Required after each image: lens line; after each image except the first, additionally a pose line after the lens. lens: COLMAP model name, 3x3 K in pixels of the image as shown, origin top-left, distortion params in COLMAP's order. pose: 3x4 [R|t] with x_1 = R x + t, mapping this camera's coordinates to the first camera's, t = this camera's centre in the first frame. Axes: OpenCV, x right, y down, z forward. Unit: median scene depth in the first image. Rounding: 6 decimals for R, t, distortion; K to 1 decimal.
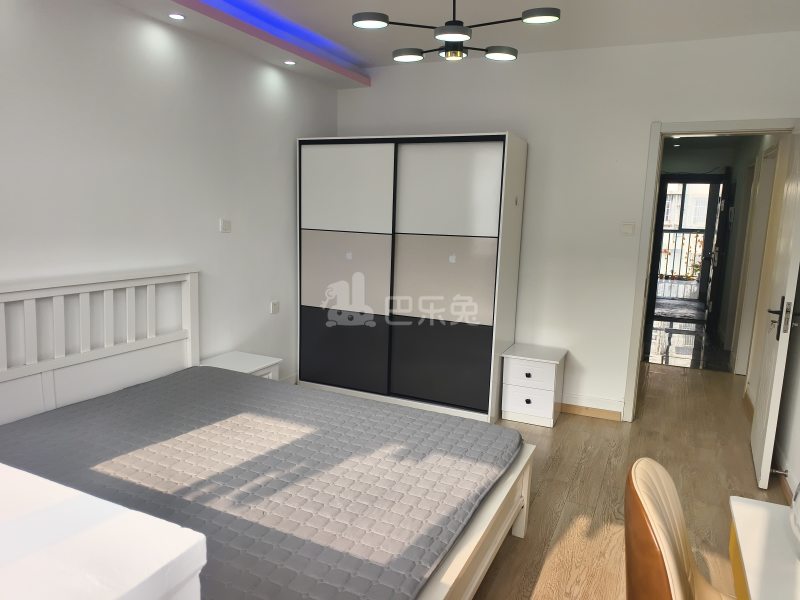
lens RADIAL K [[556.7, 0, 403.4], [0, 556.7, 298.6], [0, 0, 1]] dist [0.009676, 0.002523]
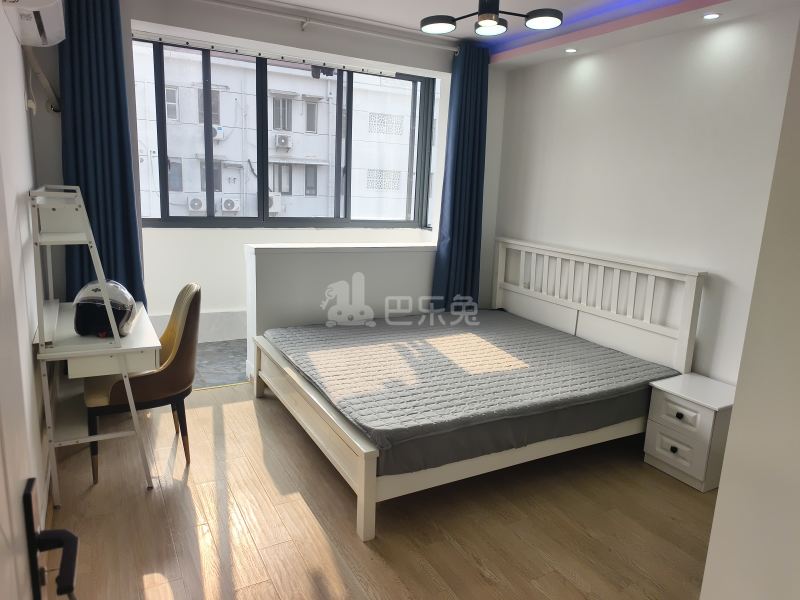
lens RADIAL K [[554.1, 0, 400.8], [0, 554.1, 286.9], [0, 0, 1]] dist [0.014305, 0.001398]
pose [[-0.578458, 0.095837, -0.810063, 0.881310], [-0.187010, 0.951043, 0.246058, -0.215678], [0.793986, 0.293824, -0.532216, 1.405511]]
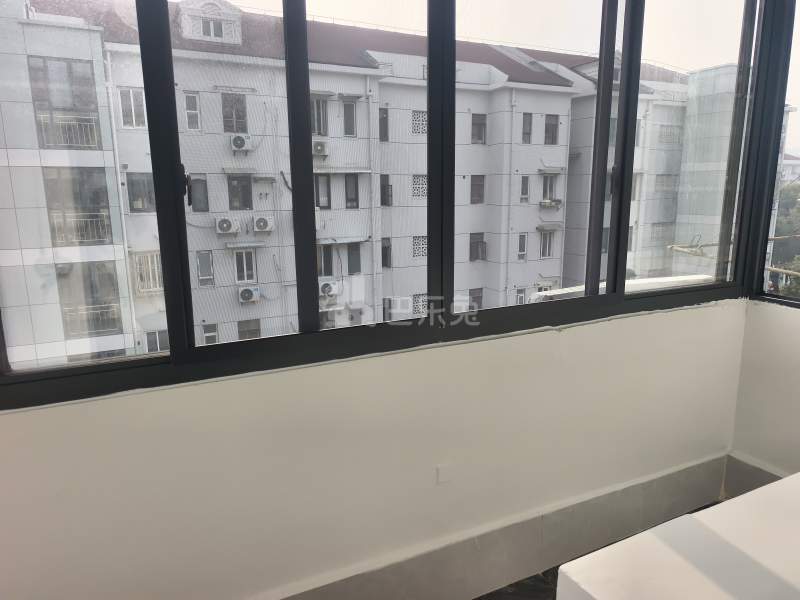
lens RADIAL K [[556.7, 0, 403.4], [0, 556.7, 298.6], [0, 0, 1]] dist [0.009676, 0.002523]
pose [[-0.608050, 0.129663, -0.783239, 0.517742], [-0.134906, 0.955349, 0.262887, -0.149242], [0.782353, 0.265512, -0.563407, 0.839995]]
